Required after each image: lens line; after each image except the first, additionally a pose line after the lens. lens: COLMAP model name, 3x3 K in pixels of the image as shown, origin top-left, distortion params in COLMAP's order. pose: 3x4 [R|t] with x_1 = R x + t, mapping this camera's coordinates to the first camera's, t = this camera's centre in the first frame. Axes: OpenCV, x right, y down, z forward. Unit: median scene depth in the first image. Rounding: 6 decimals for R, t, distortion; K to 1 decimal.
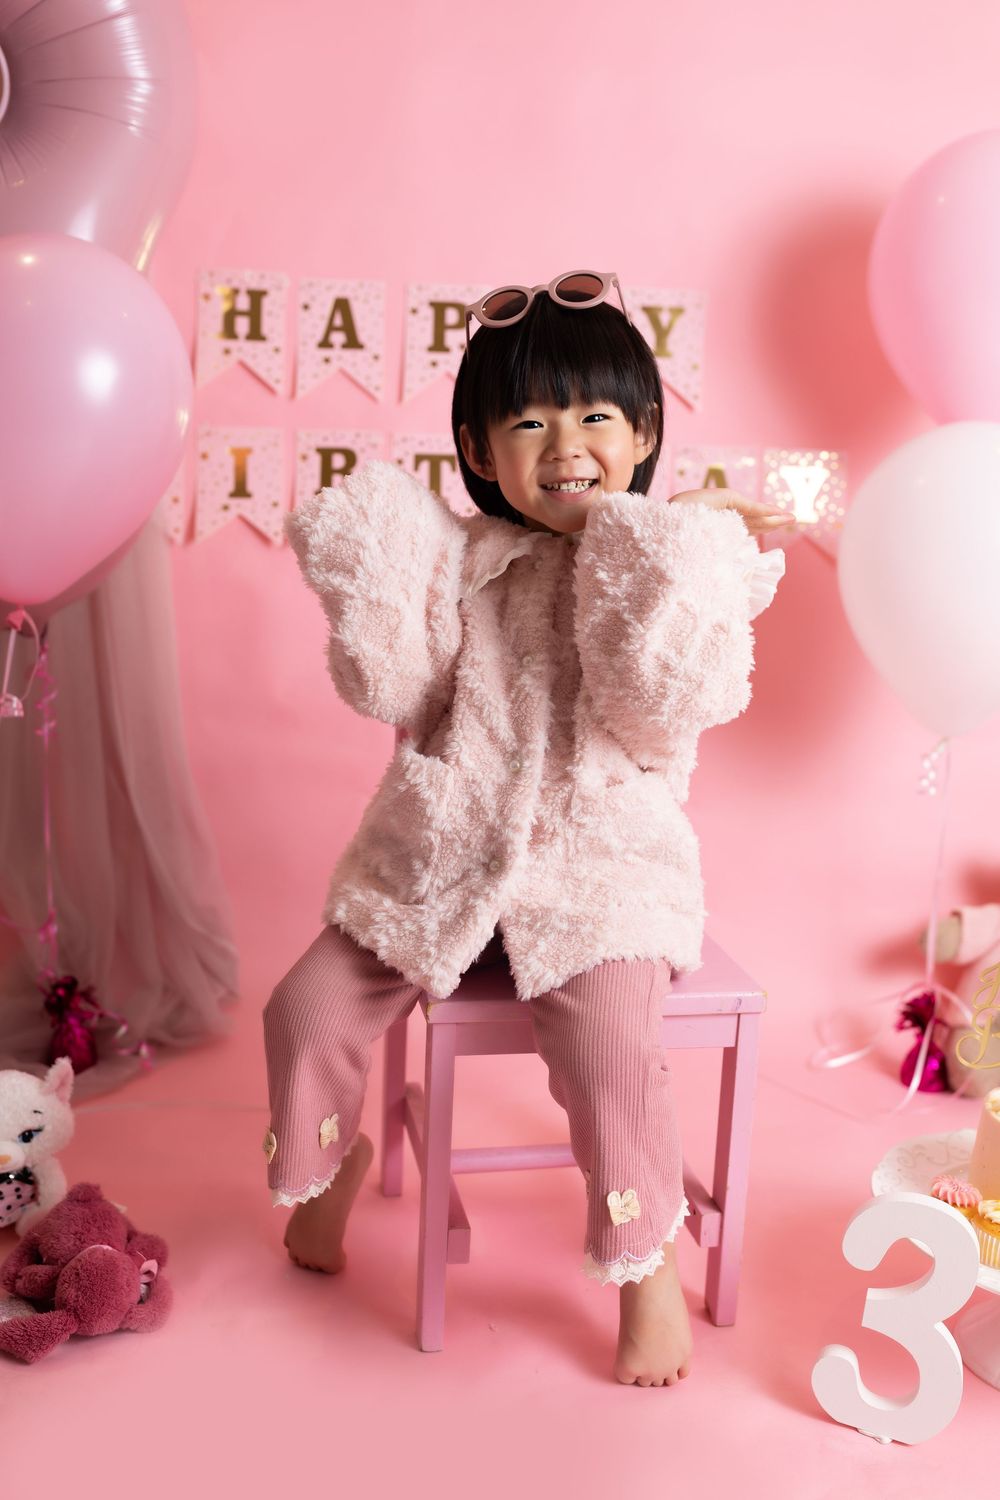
lens RADIAL K [[1392.3, 0, 486.8], [0, 1392.3, 740.8], [0, 0, 1]] dist [0.011564, 0.003220]
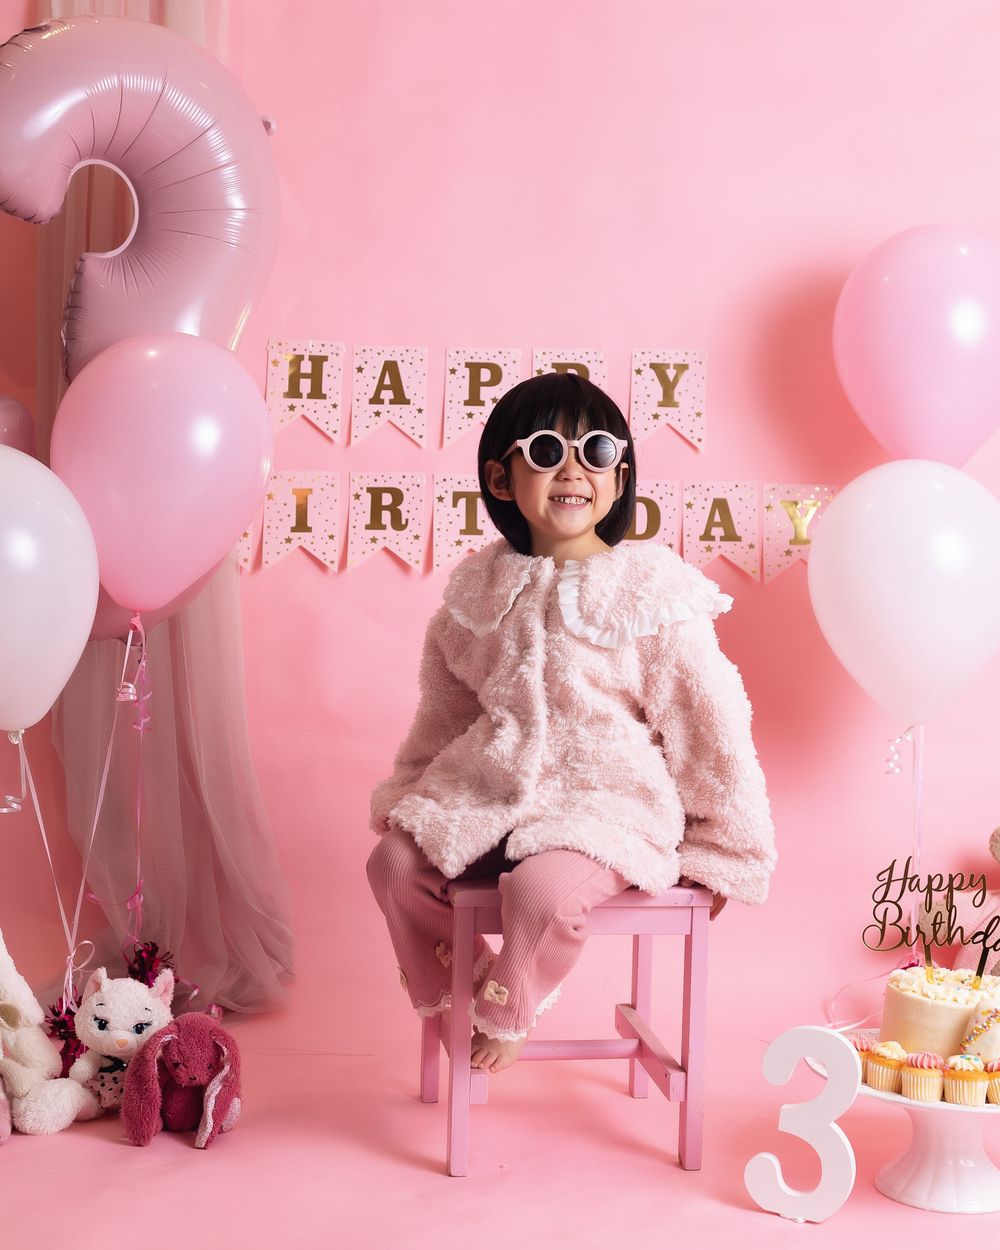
lens RADIAL K [[1904.1, 0, 493.3], [0, 1904.1, 572.6], [0, 0, 1]] dist [0.016673, 0.016679]
pose [[0.998960, -0.010850, -0.044280, 0.049966], [0.003616, 0.987066, -0.160271, 0.111140], [0.045446, 0.159945, 0.986079, -0.534853]]
